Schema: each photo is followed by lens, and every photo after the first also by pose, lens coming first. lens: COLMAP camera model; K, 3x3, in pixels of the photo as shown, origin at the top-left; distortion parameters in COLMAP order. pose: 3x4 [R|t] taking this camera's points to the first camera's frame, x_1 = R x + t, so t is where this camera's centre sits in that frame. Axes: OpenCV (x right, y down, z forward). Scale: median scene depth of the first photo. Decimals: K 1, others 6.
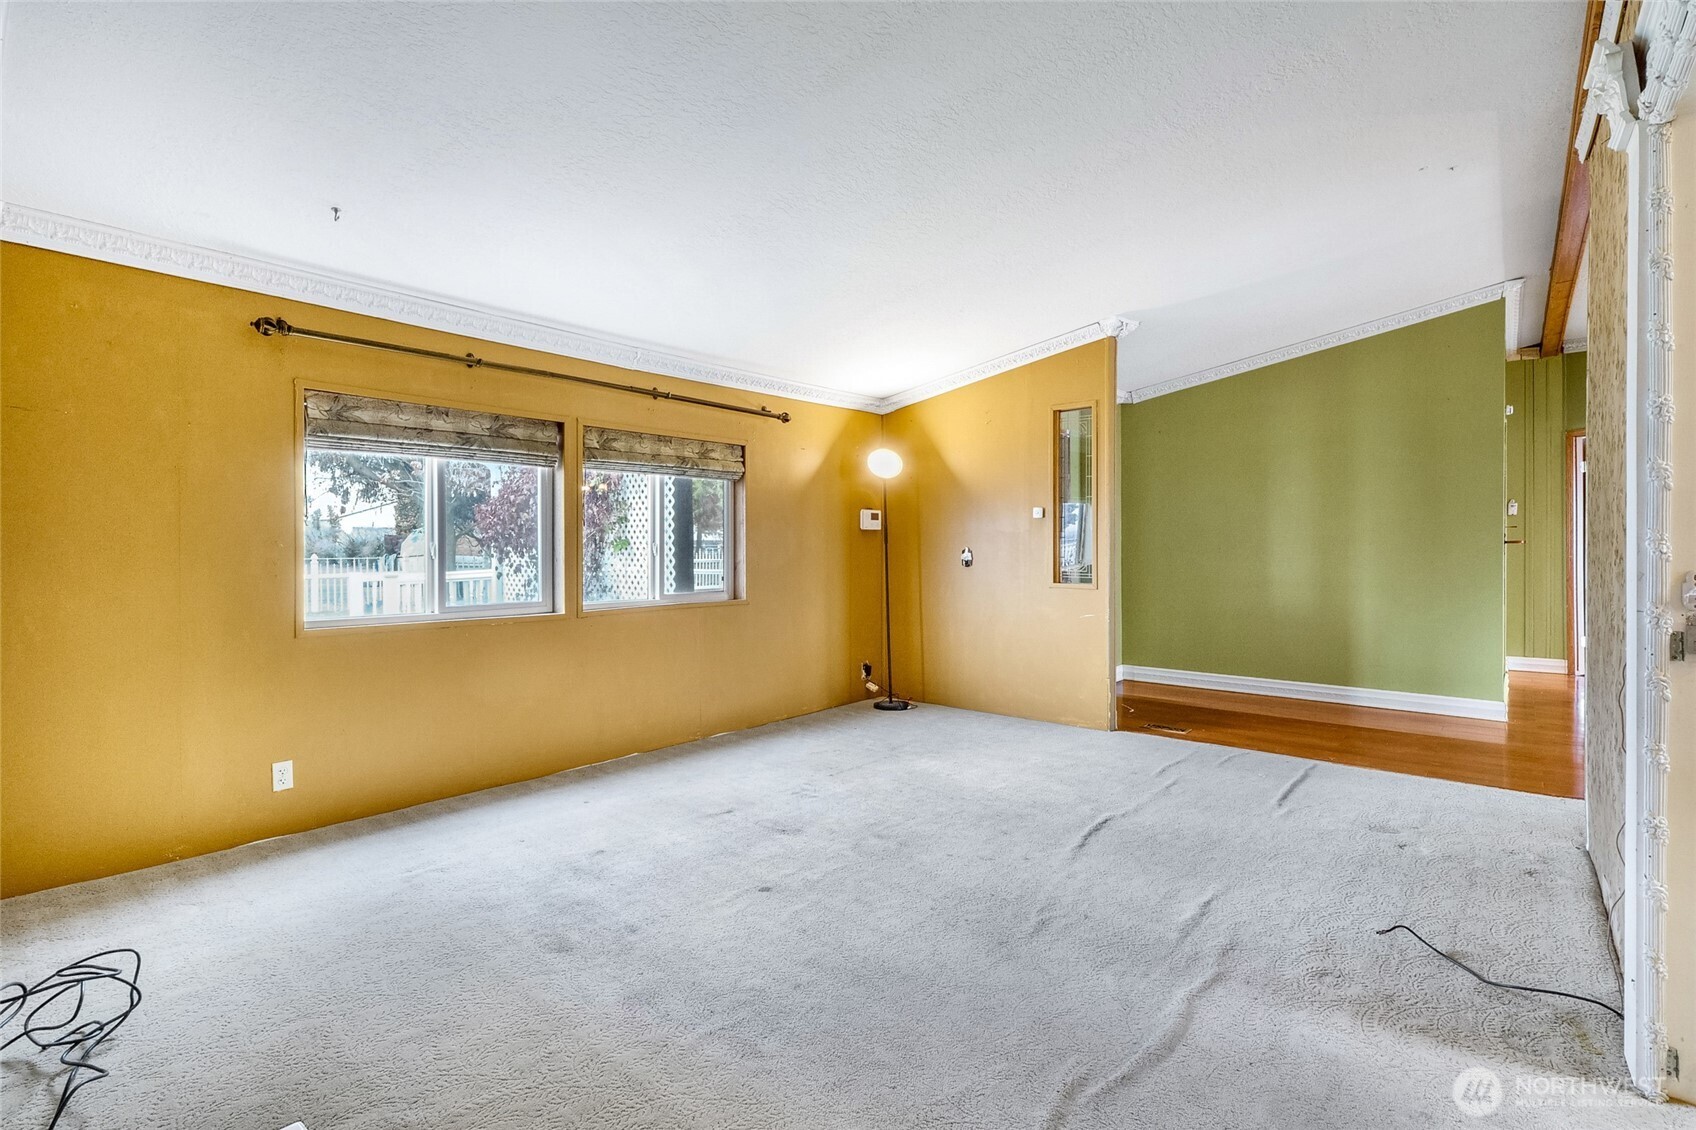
lens RADIAL K [[800.2, 0, 836.8], [0, 800.2, 539.2], [0, 0, 1]] dist [-0.016258, 0.000616]
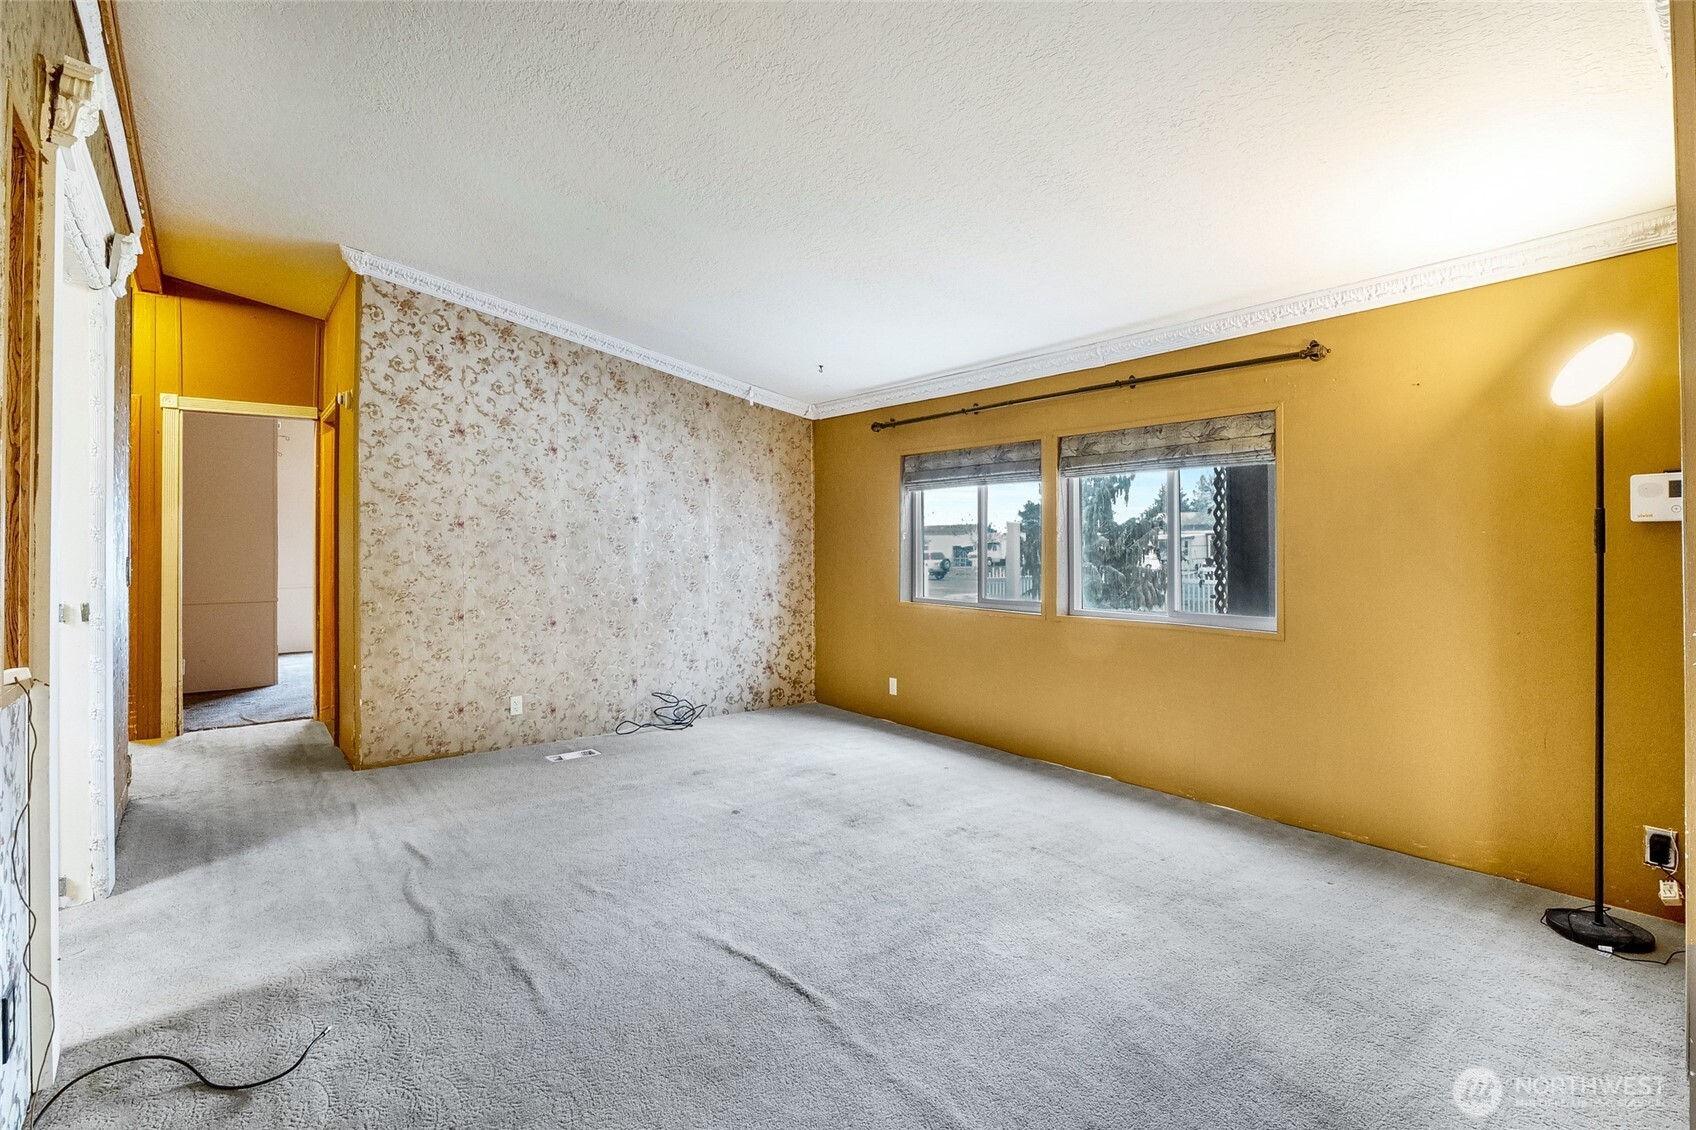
lens RADIAL K [[800.2, 0, 841.9], [0, 800.2, 542.7], [0, 0, 1]] dist [-0.016258, 0.000616]
pose [[-0.190015, -0.004568, -0.981771, 0.833279], [0.005125, 0.999971, -0.005644, -0.000500], [0.981768, -0.006104, -0.189986, 1.006694]]
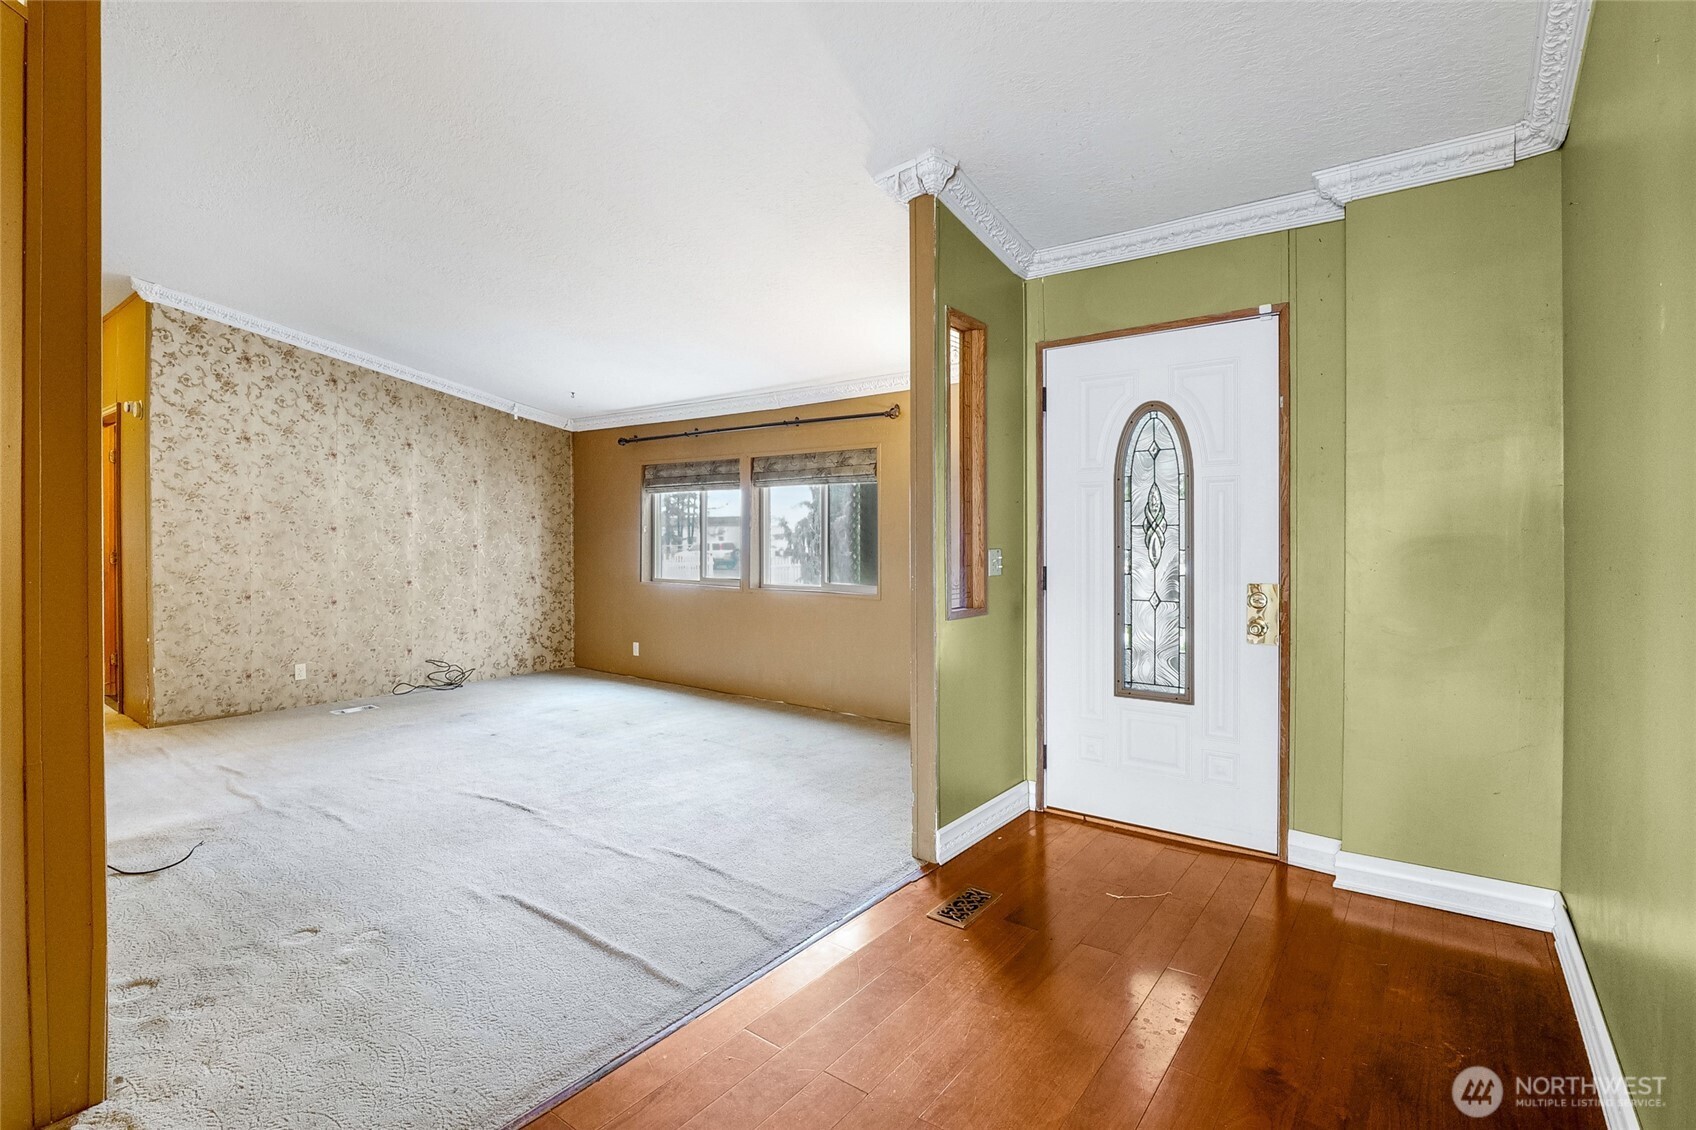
lens RADIAL K [[800.2, 0, 845.9], [0, 800.2, 546.4], [0, 0, 1]] dist [-0.016258, 0.000616]
pose [[0.060995, 0.011121, -0.998076, 1.220964], [0.002706, 0.999932, 0.011307, -0.000855], [0.998134, -0.003390, 0.060961, 1.182665]]
